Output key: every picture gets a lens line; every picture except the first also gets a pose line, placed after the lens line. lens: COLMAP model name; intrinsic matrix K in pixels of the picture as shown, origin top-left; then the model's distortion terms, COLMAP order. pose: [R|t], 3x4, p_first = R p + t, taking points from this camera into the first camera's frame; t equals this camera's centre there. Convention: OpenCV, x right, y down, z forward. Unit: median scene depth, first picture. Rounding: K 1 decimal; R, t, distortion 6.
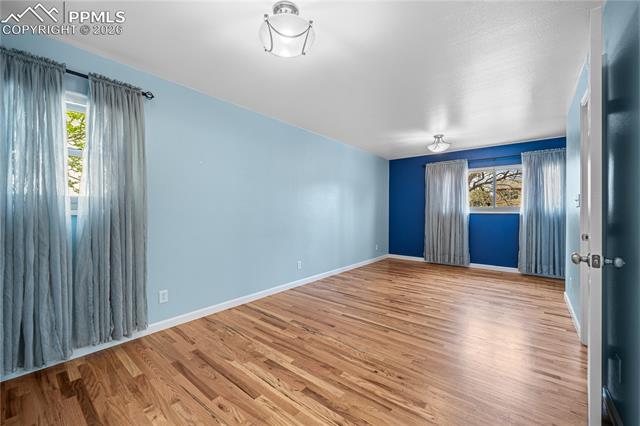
lens RADIAL K [[260.3, 0, 318.2], [0, 260.3, 214.6], [0, 0, 1]] dist [-0.000609, -0.000383]
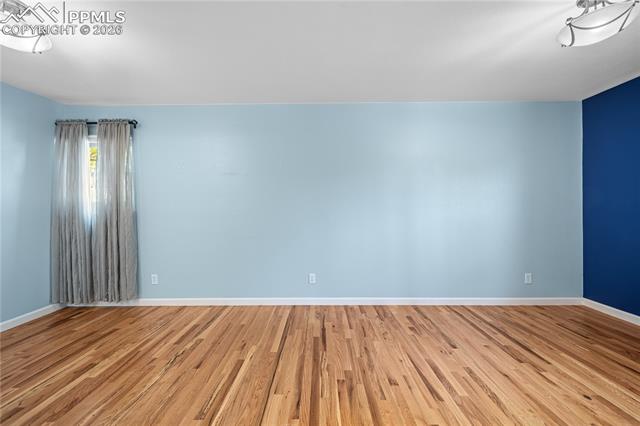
lens RADIAL K [[260.3, 0, 316.7], [0, 260.3, 211.6], [0, 0, 1]] dist [-0.000609, -0.000383]
pose [[0.626941, 0.003477, -0.779059, 0.860522], [-0.003071, 0.999993, 0.001991, -0.015183], [0.779061, 0.001144, 0.626947, 0.817105]]
